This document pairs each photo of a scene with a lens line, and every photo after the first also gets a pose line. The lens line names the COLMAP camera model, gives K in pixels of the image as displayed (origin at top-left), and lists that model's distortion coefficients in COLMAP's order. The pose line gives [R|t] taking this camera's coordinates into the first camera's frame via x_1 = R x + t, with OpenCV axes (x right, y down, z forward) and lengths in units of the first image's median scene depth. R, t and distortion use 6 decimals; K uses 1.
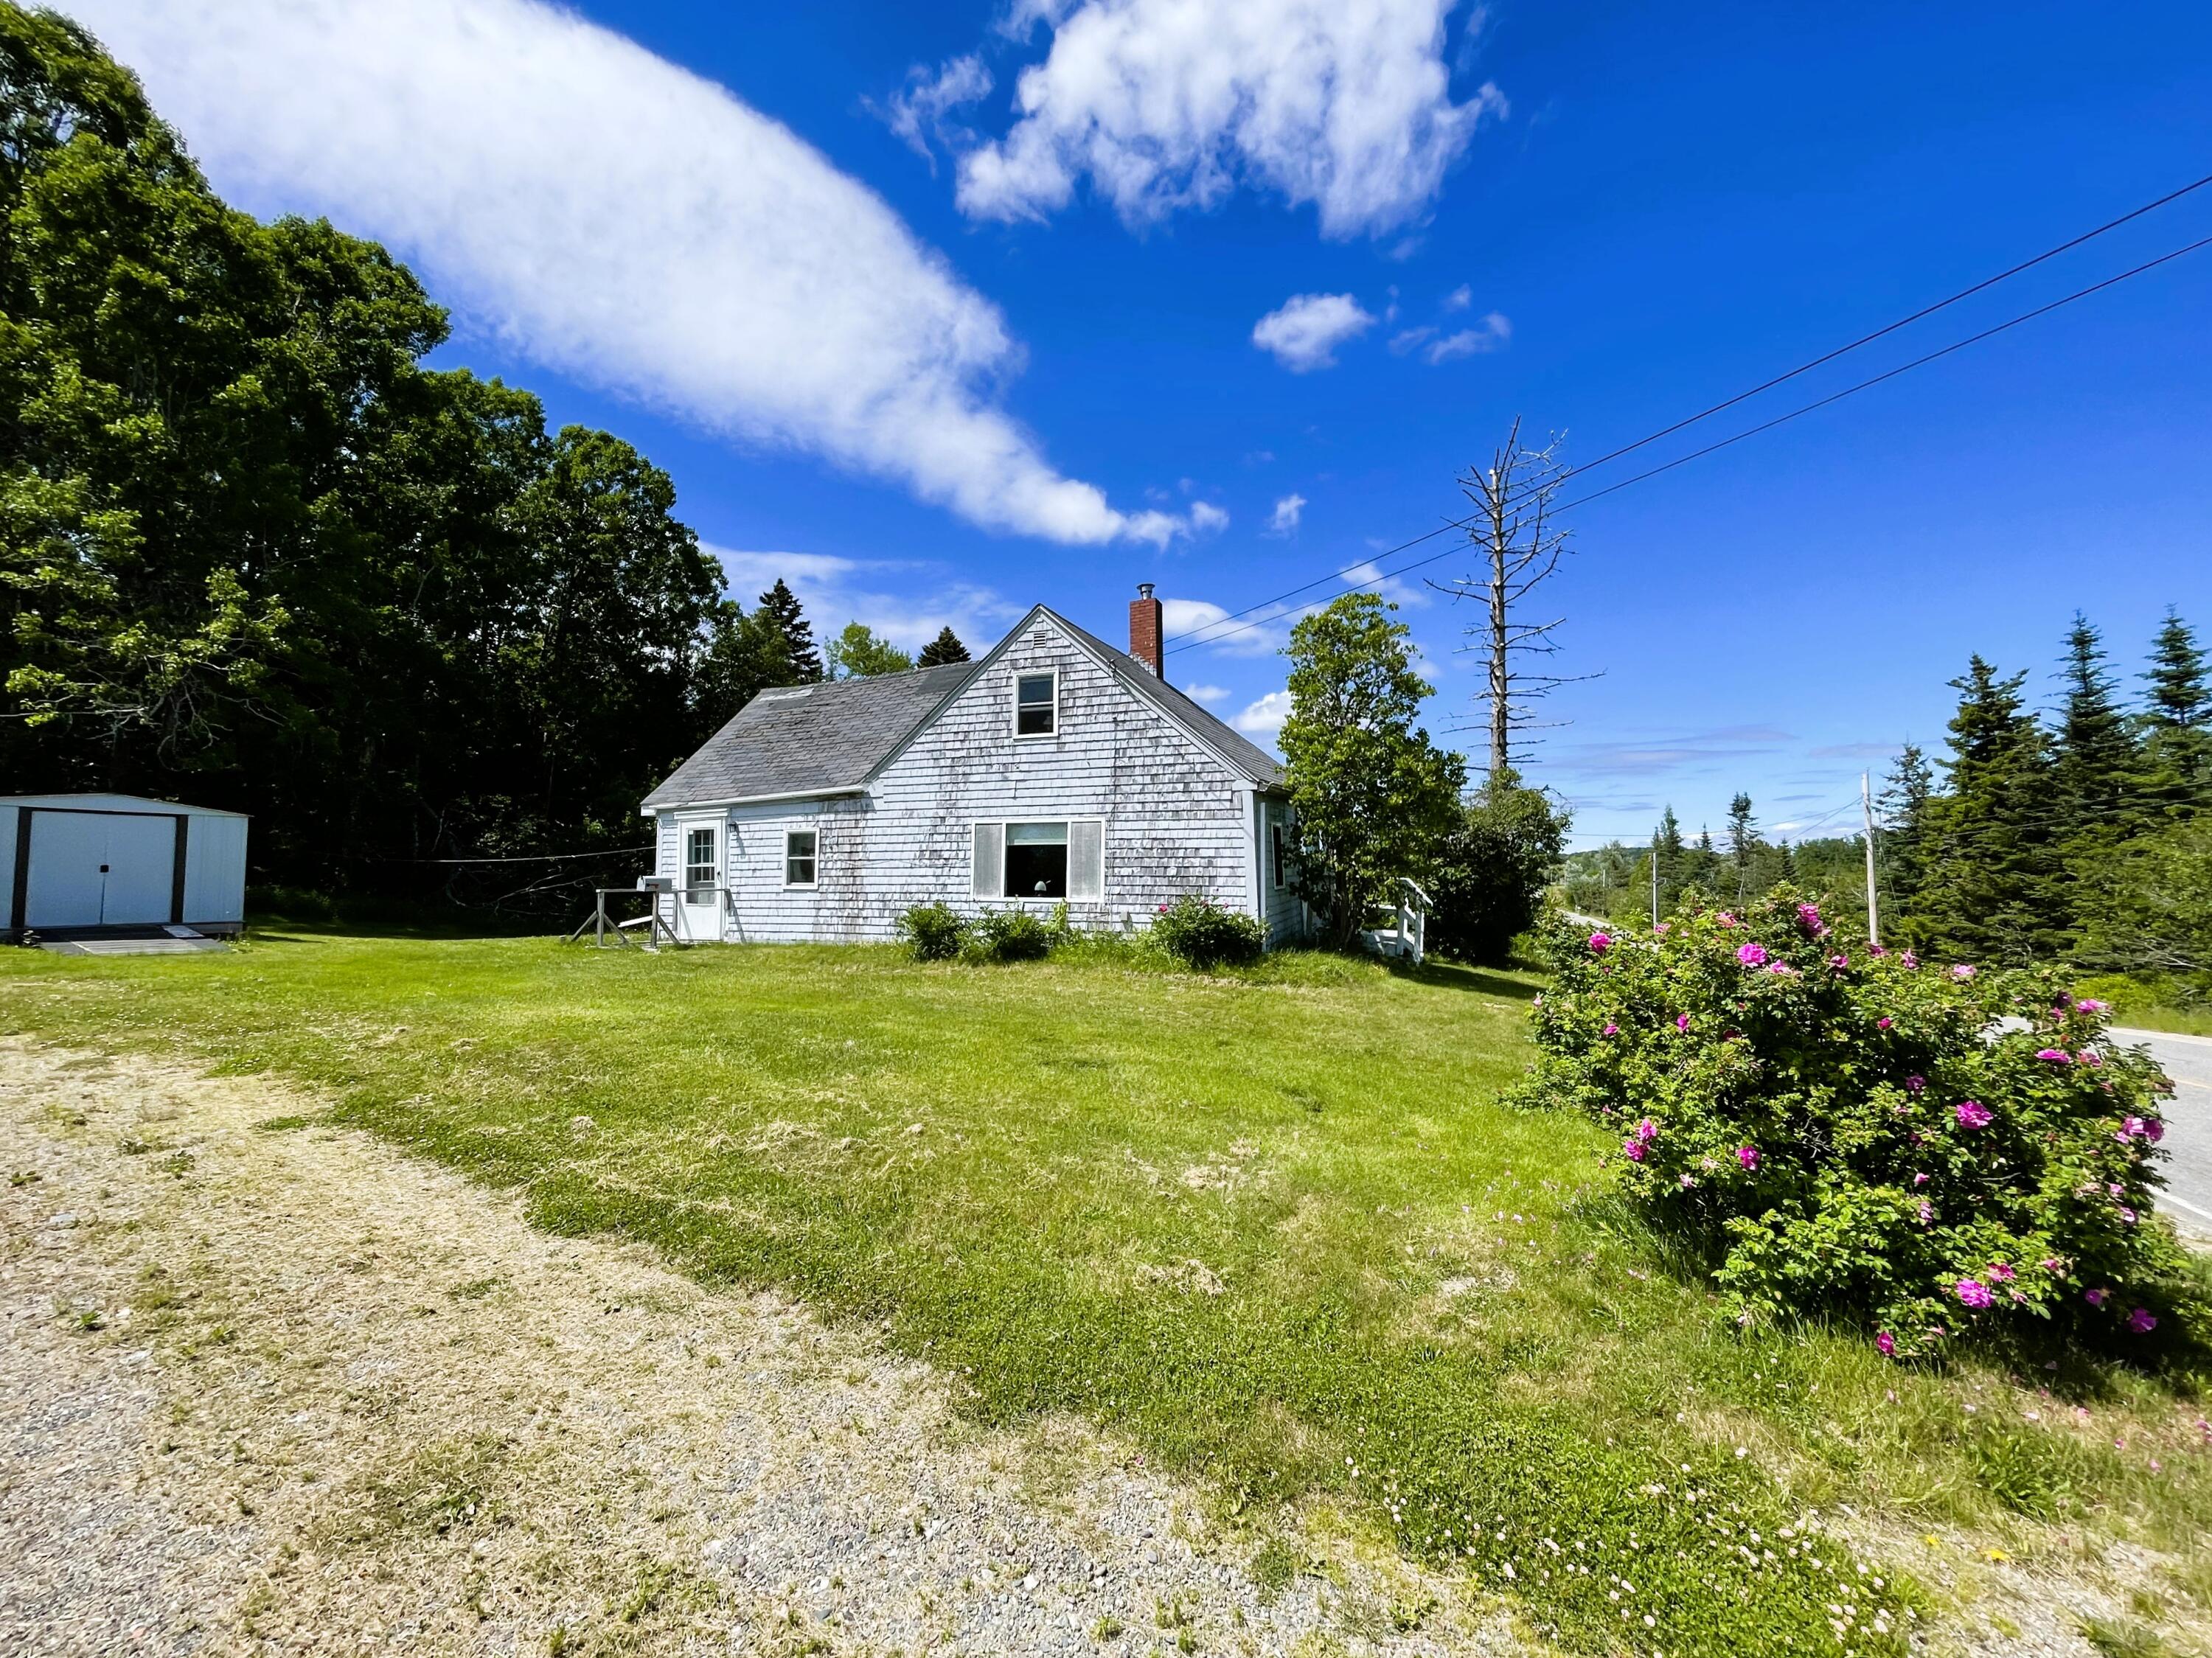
lens RADIAL K [[889.6, 0, 1106.9], [0, 889.6, 821.0], [0, 0, 1]] dist [-0.003392, -0.000093]
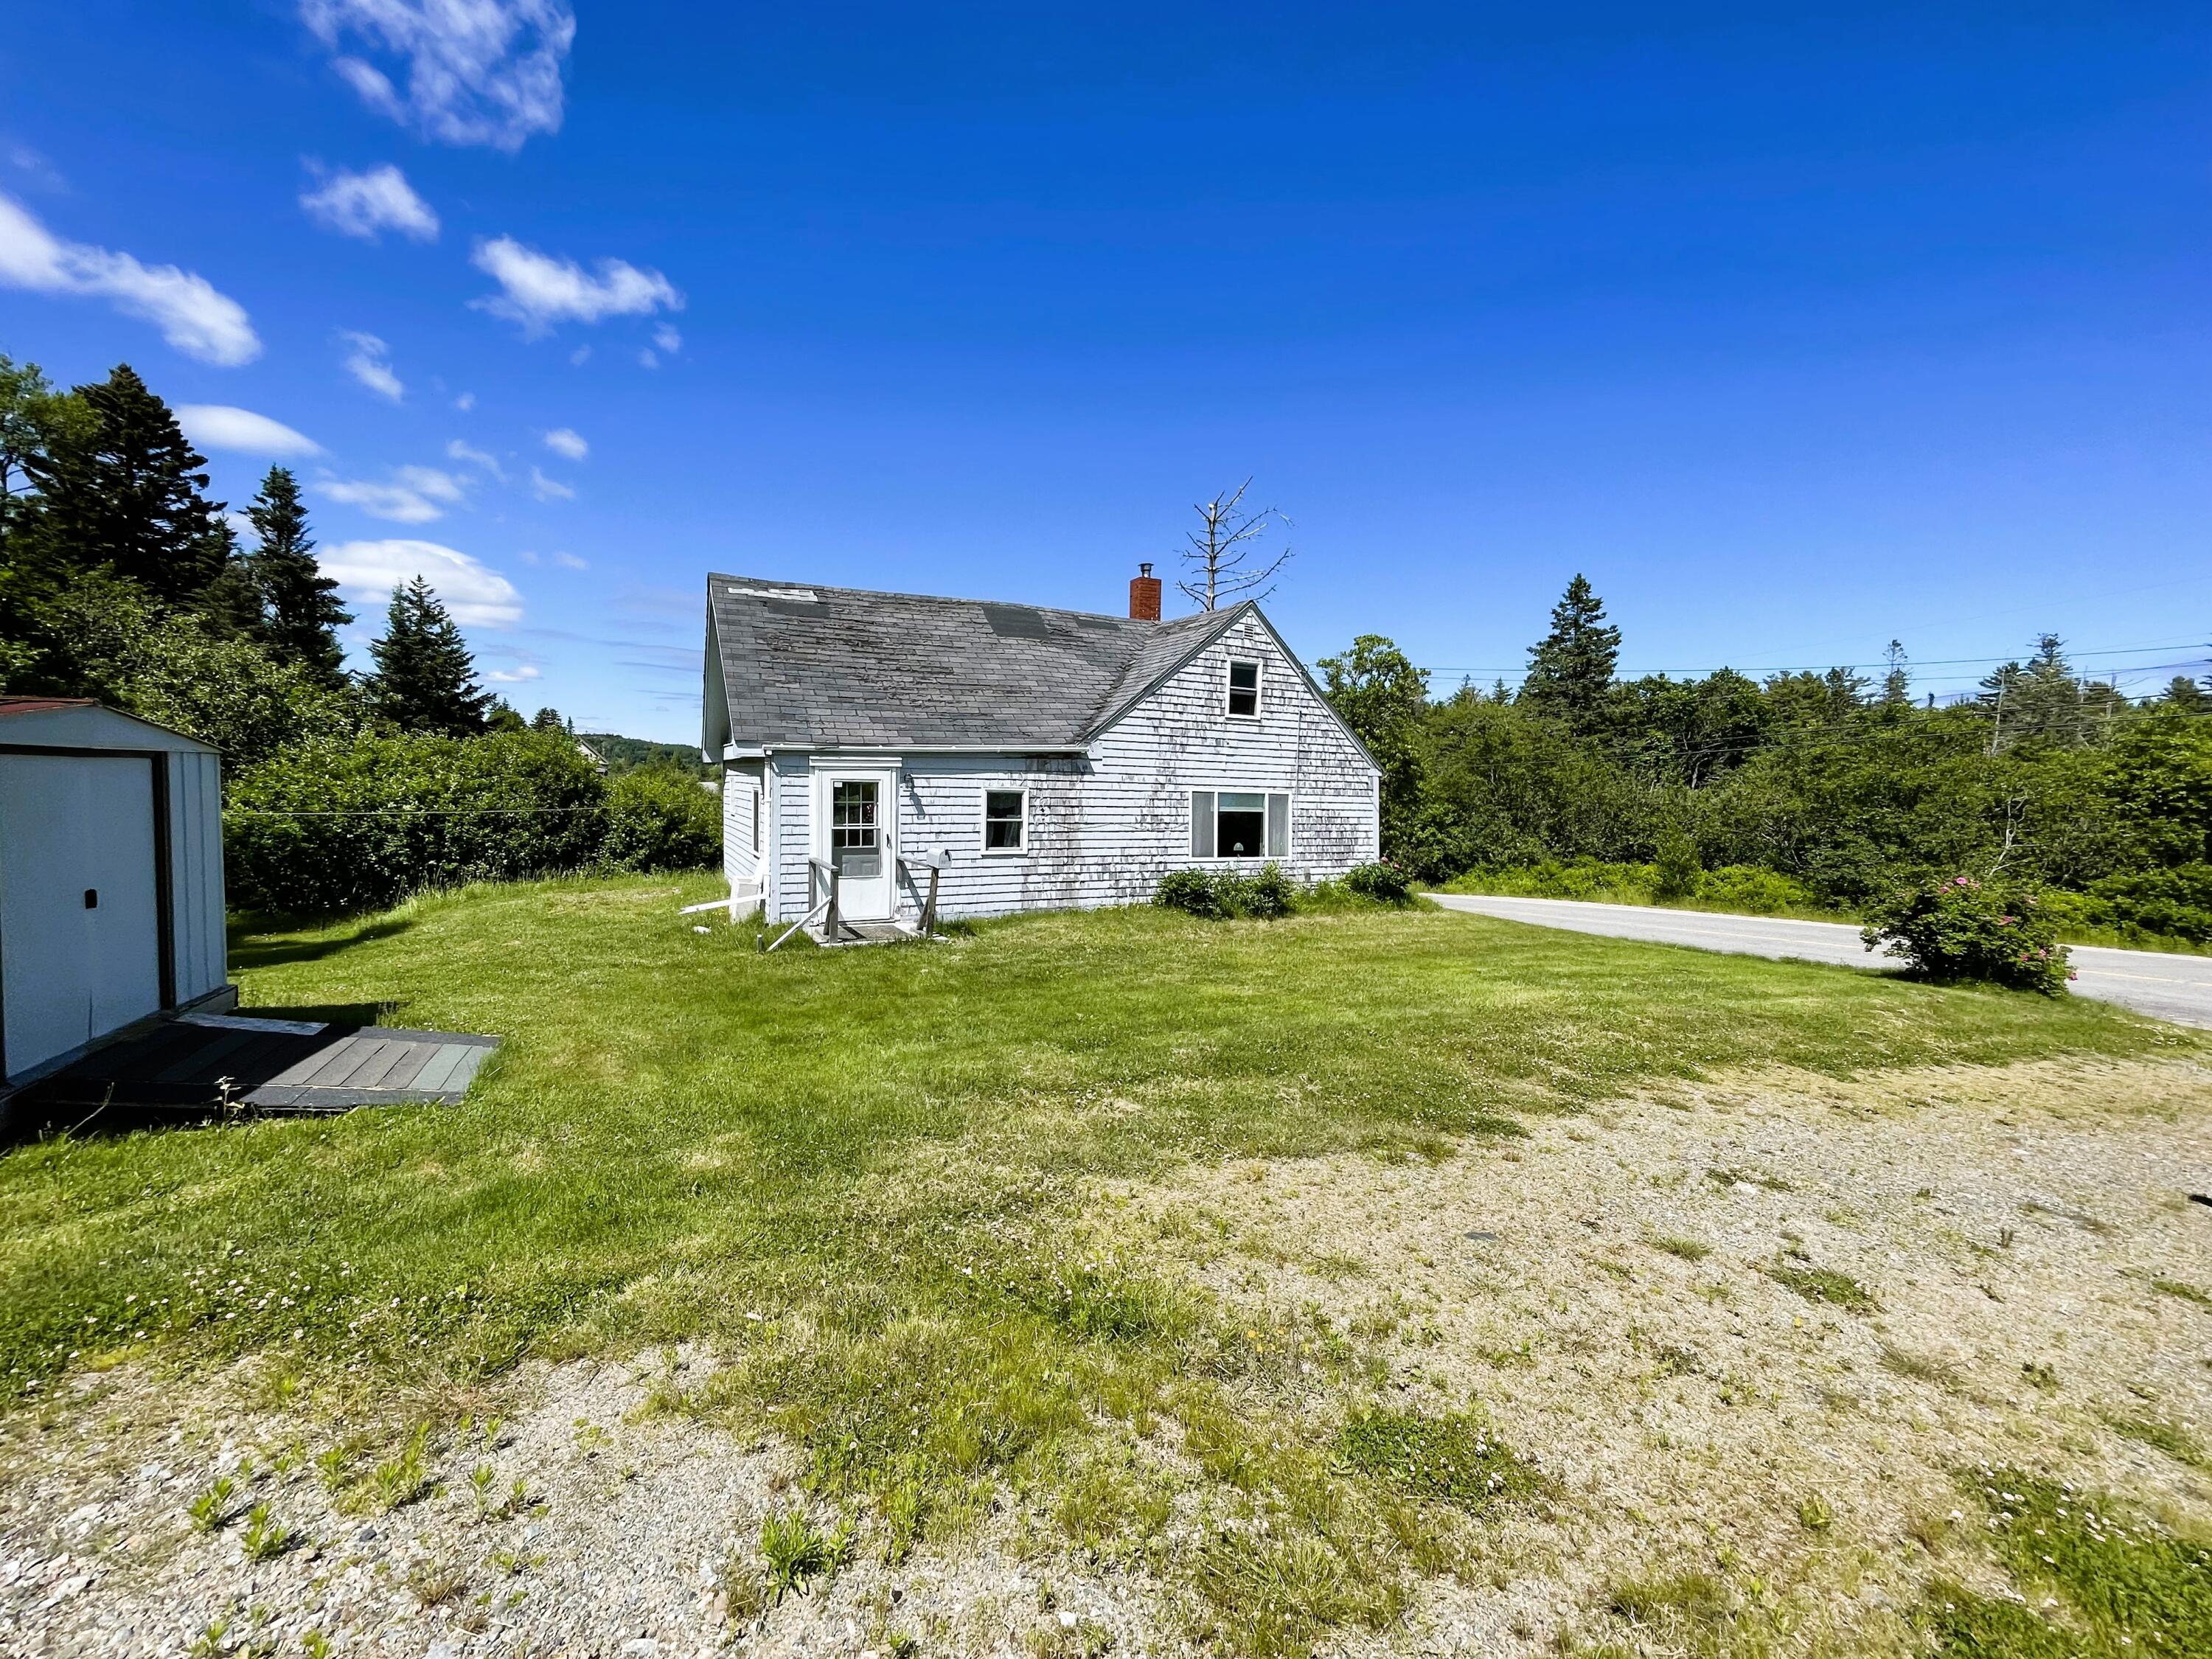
lens RADIAL K [[889.6, 0, 1106.8], [0, 889.6, 821.7], [0, 0, 1]] dist [-0.003392, -0.000093]
pose [[0.649232, -0.012413, 0.760489, -1.031780], [-0.071900, 0.994388, 0.077612, -0.036513], [-0.757184, -0.105068, 0.644696, 0.365751]]
